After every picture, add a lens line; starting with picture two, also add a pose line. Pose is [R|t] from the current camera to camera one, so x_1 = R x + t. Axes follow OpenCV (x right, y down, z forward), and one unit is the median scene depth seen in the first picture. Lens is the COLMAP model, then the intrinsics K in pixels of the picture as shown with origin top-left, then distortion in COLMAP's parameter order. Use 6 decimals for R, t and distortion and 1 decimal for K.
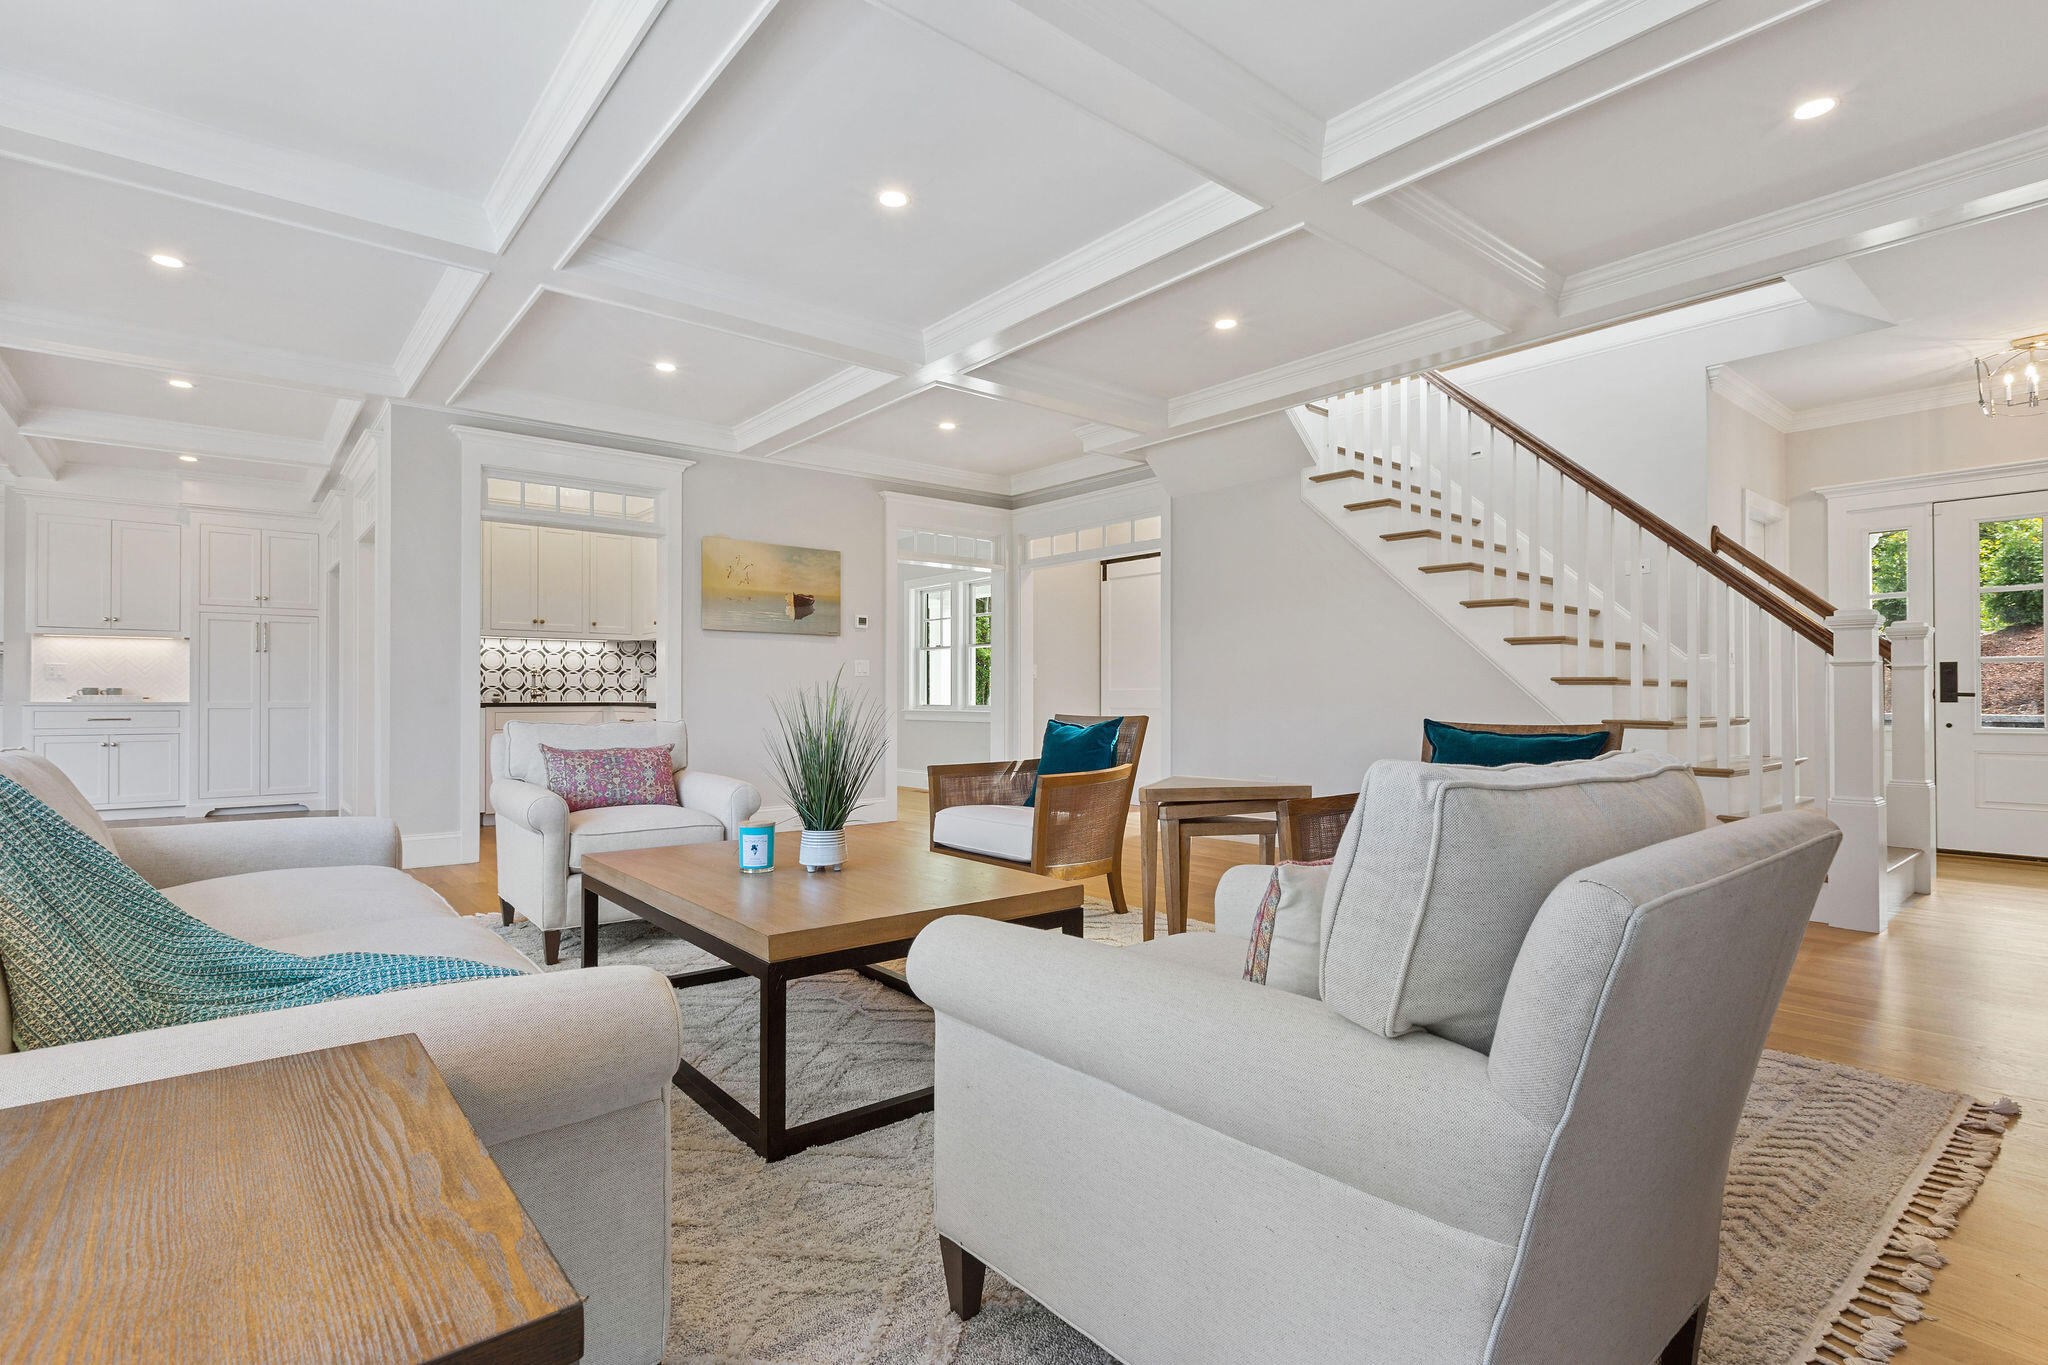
lens RADIAL K [[991.9, 0, 1015.0], [0, 991.9, 695.5], [0, 0, 1]] dist [0.002207, -0.001635]
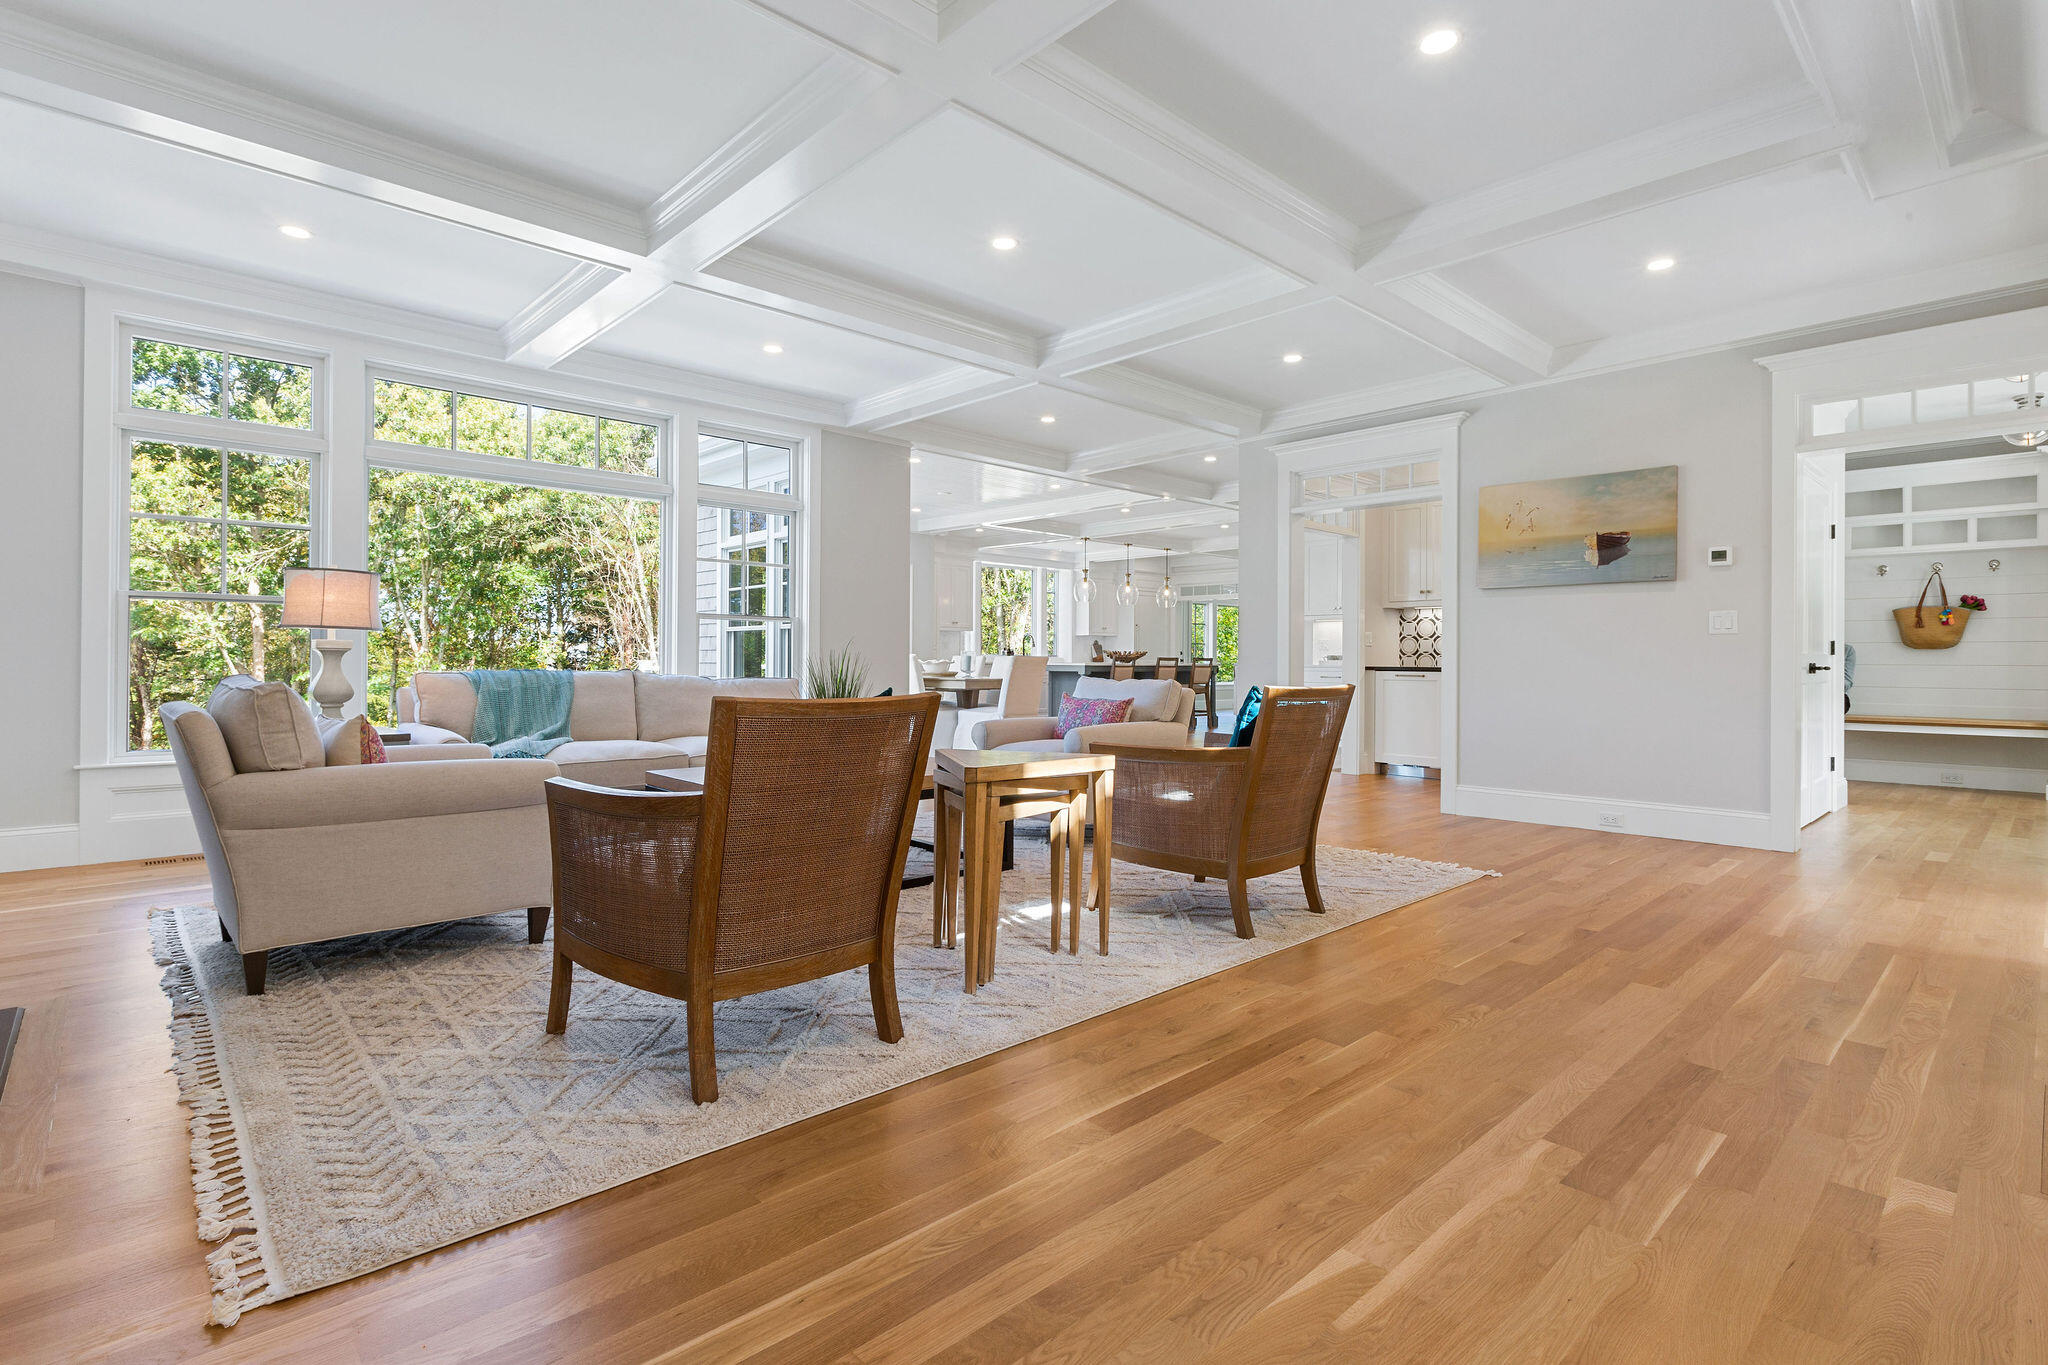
lens RADIAL K [[991.9, 0, 1027.3], [0, 991.9, 677.8], [0, 0, 1]] dist [0.002207, -0.001635]
pose [[0.086503, 0.014745, -0.996142, 0.541658], [-0.002341, 0.999891, 0.014597, 0.003662], [0.996249, 0.001069, 0.086528, 0.468856]]
